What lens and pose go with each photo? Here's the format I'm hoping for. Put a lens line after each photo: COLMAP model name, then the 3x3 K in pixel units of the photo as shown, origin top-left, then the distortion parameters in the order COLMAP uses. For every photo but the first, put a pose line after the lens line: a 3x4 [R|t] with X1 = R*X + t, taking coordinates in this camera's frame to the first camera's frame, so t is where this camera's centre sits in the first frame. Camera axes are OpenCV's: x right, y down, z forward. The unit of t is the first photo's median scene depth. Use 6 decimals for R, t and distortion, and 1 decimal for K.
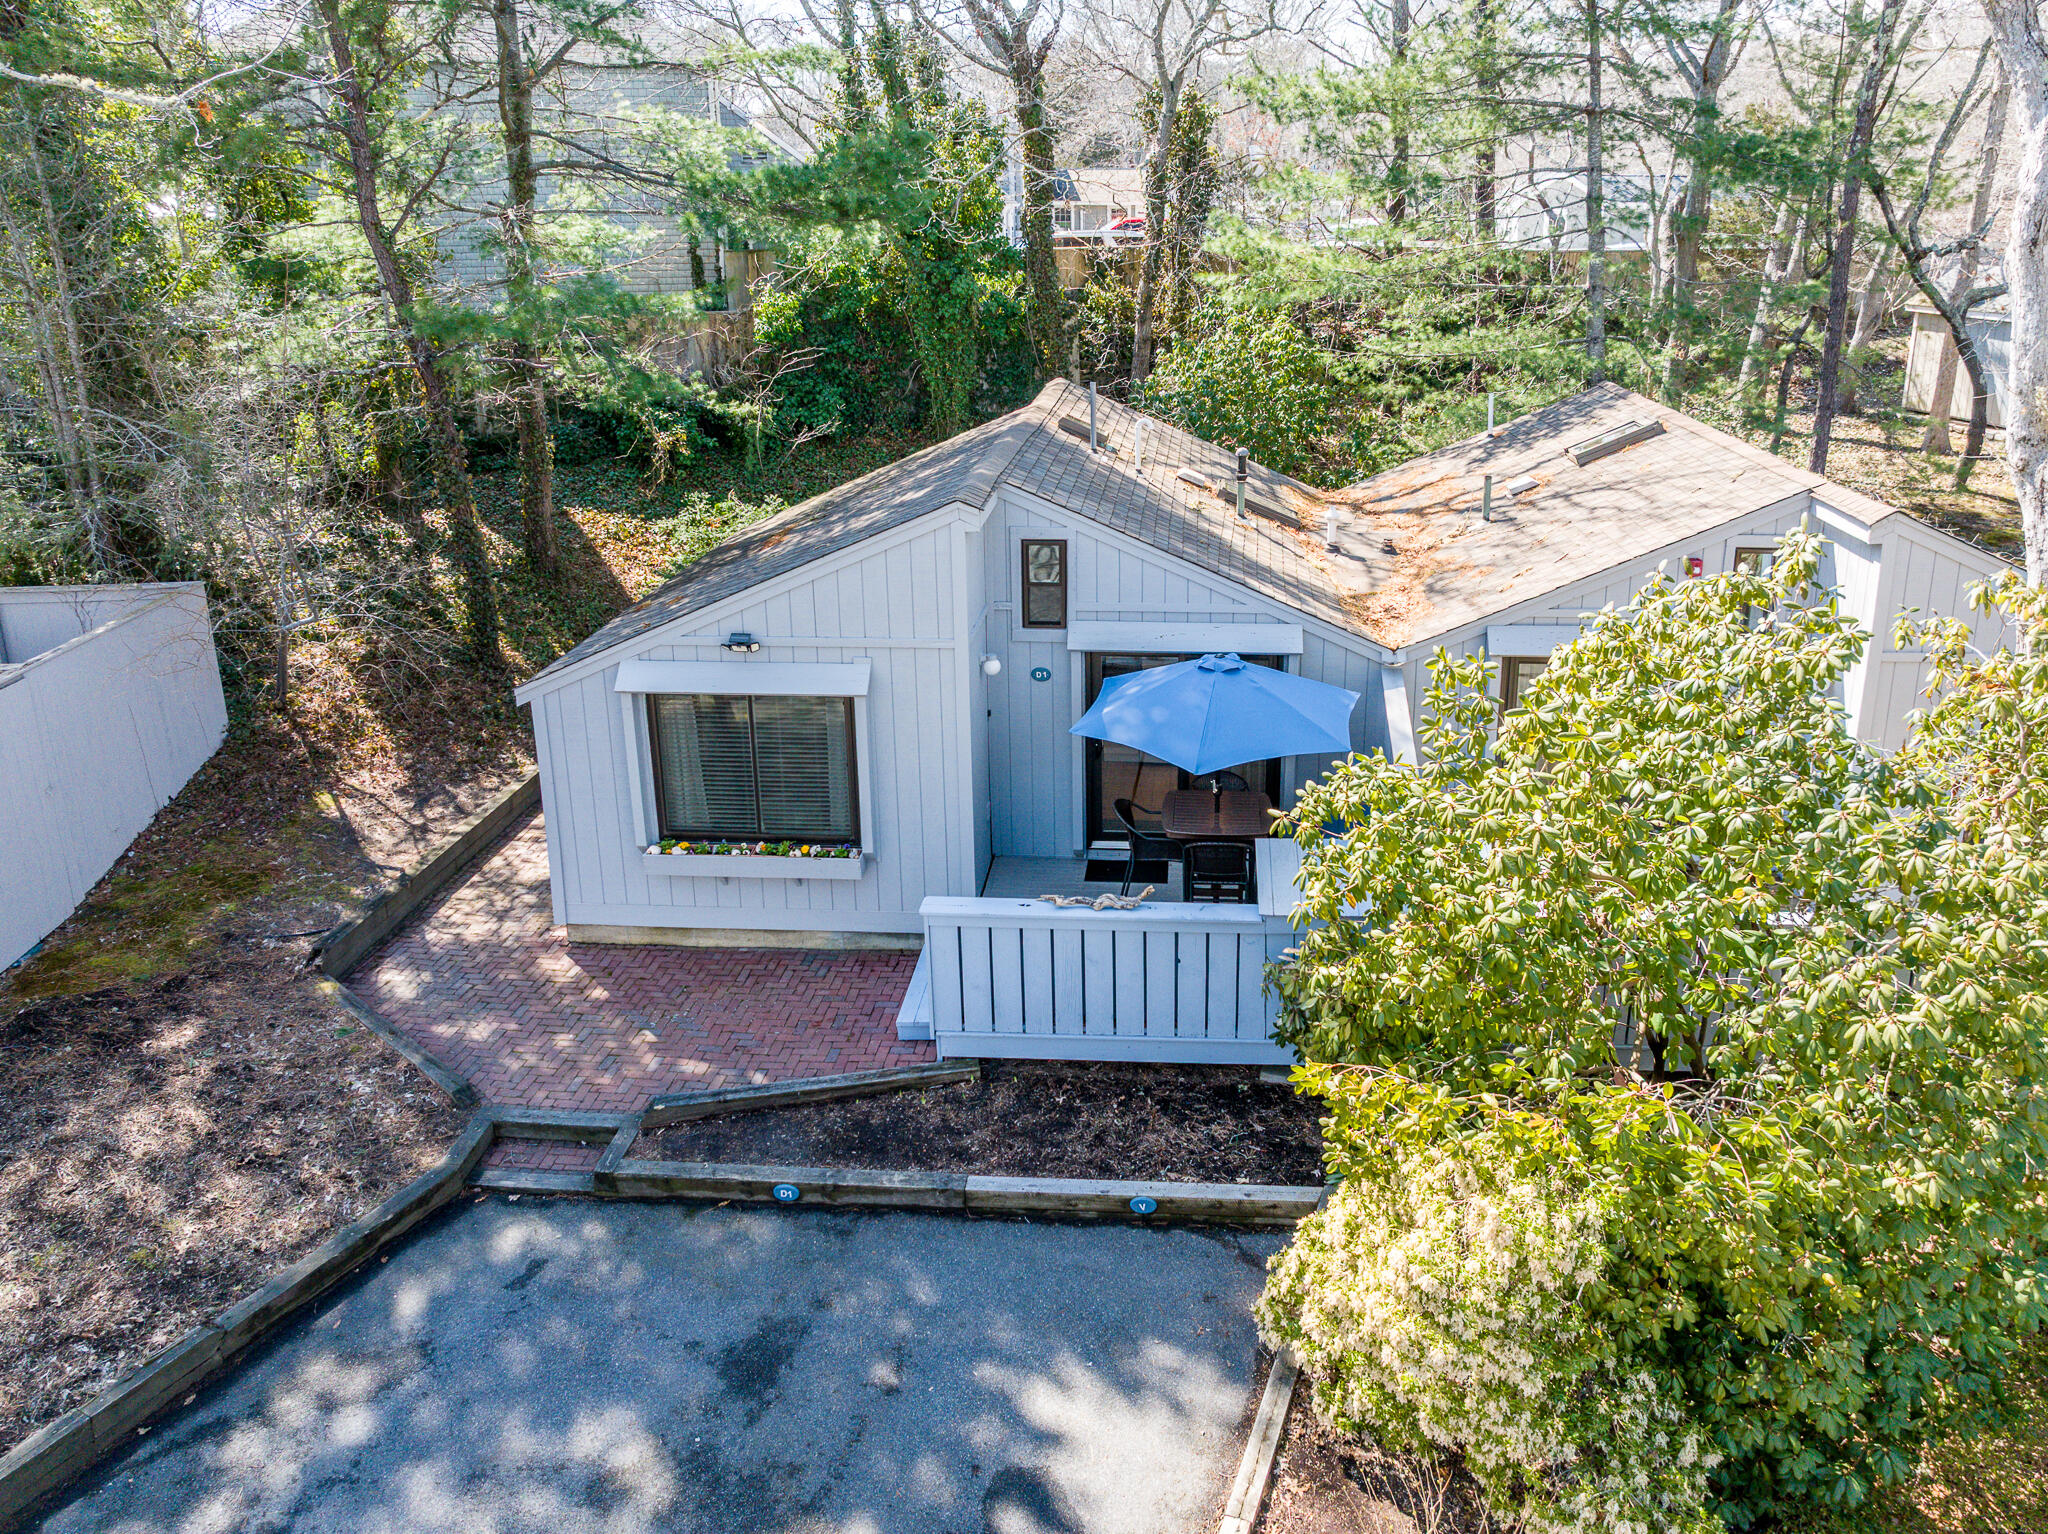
lens RADIAL K [[1443.6, 0, 1024.0], [0, 1443.6, 767.0], [0, 0, 1]] dist [-0.035842, 0.000728]
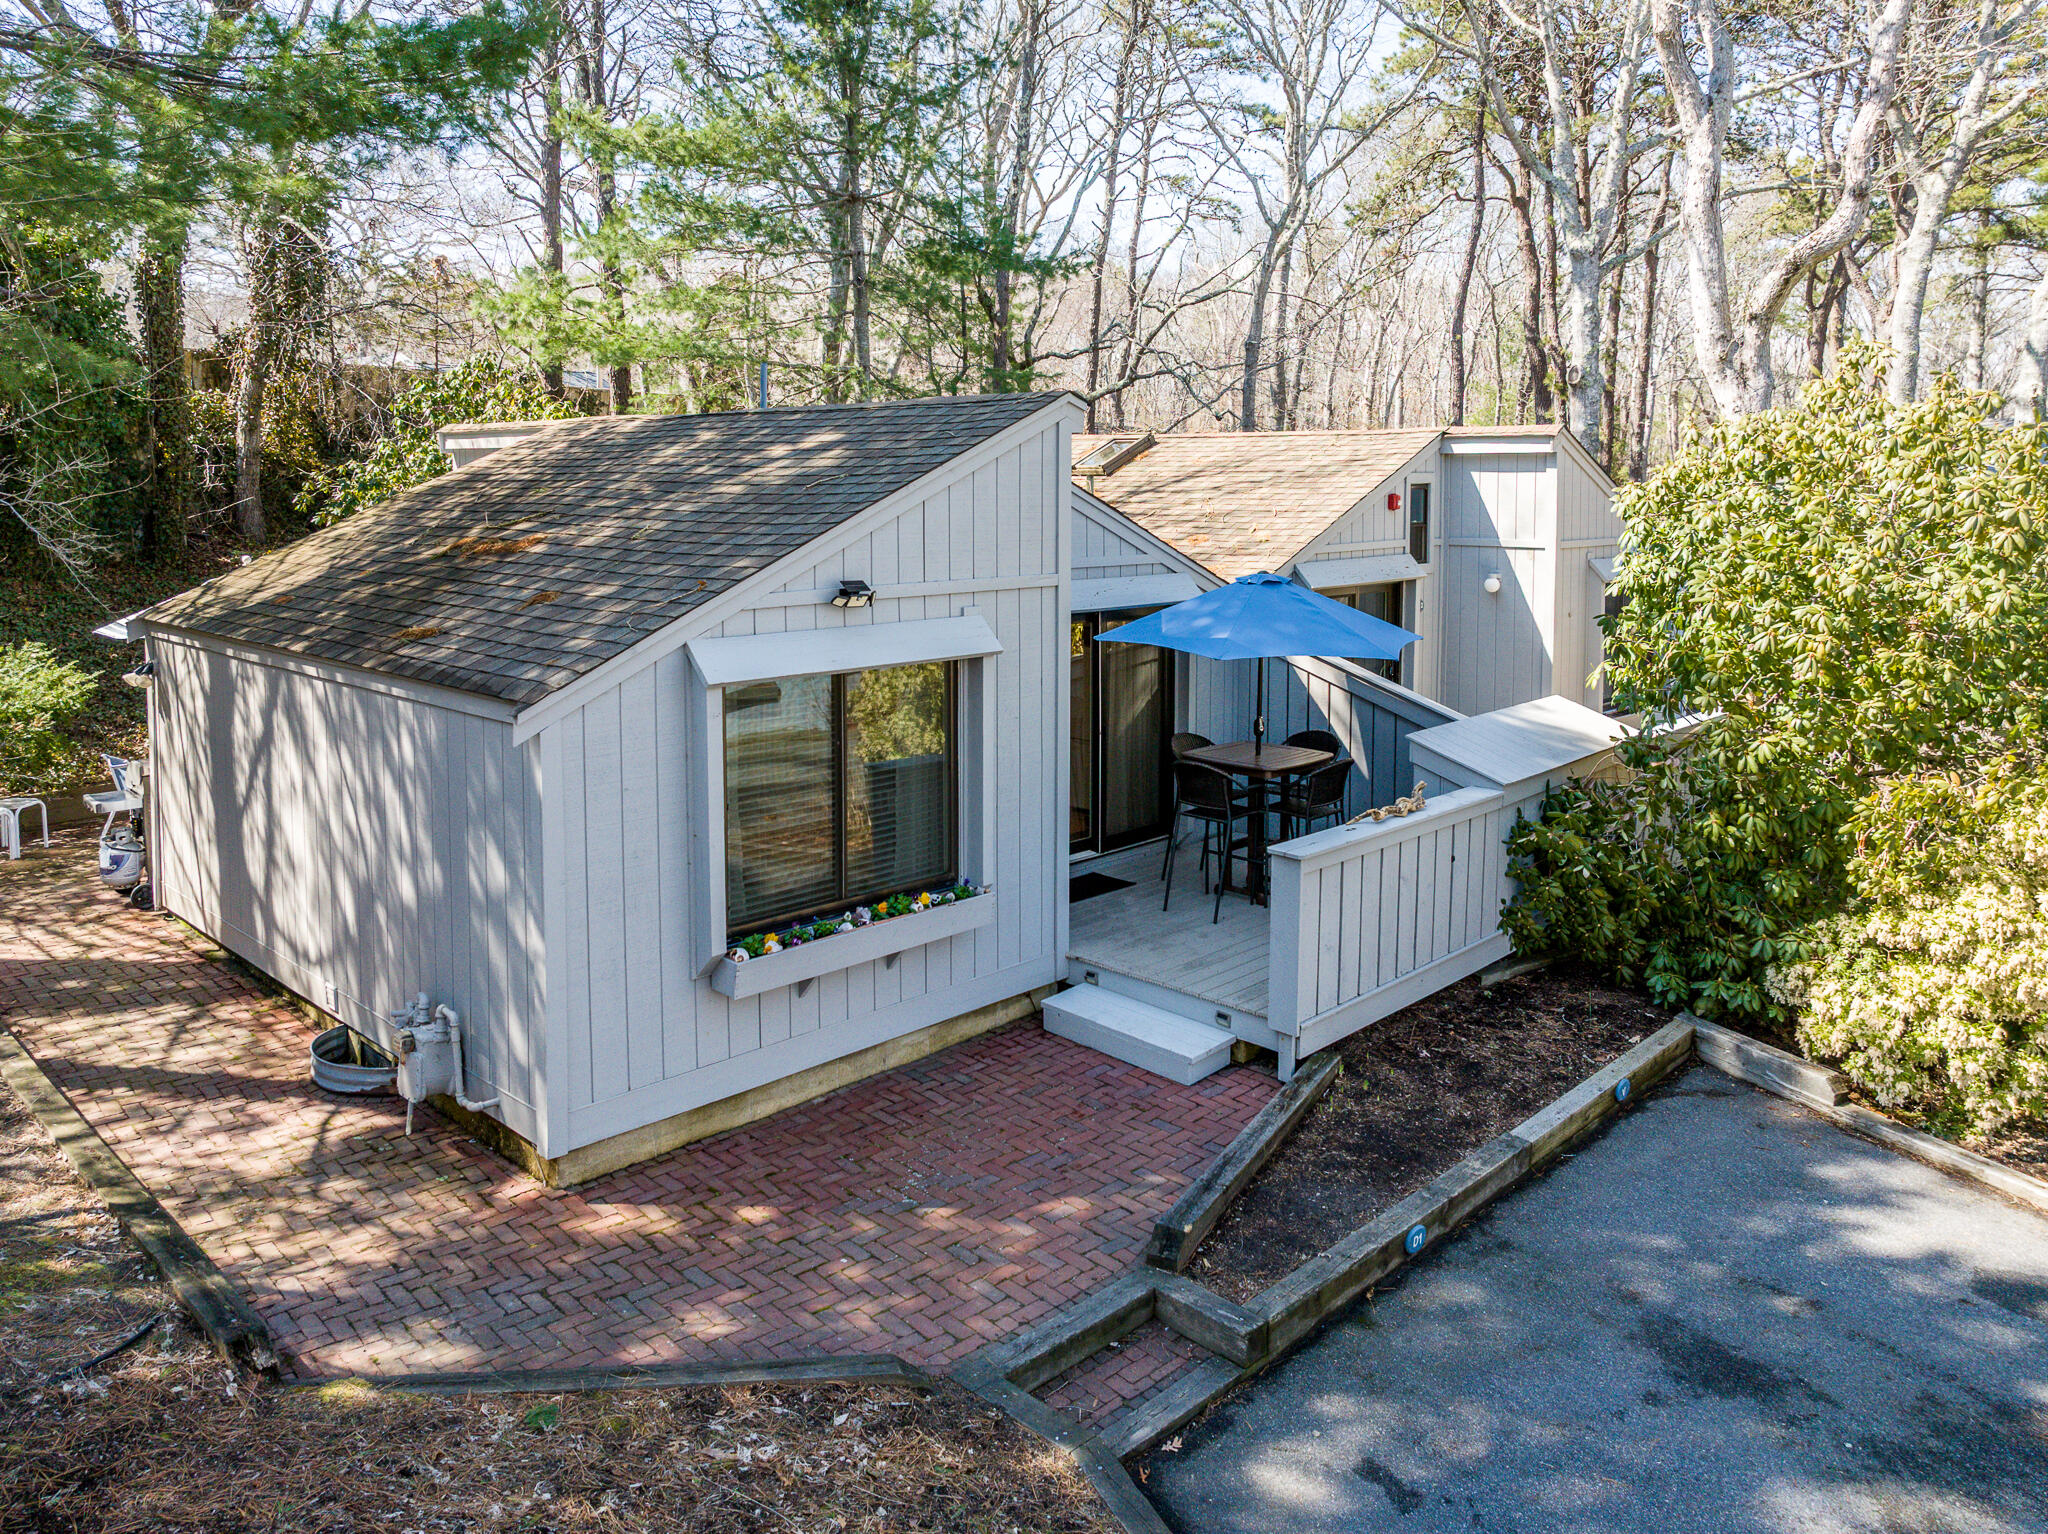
lens RADIAL K [[1537.7, 0, 1026.5], [0, 1537.7, 706.9], [0, 0, 1]] dist [0.008700, -0.038579]
pose [[0.618659, -0.095879, 0.779787, -0.829251], [0.274889, 0.956207, -0.100517, 0.069211], [-0.736001, 0.276540, 0.617923, 0.594585]]
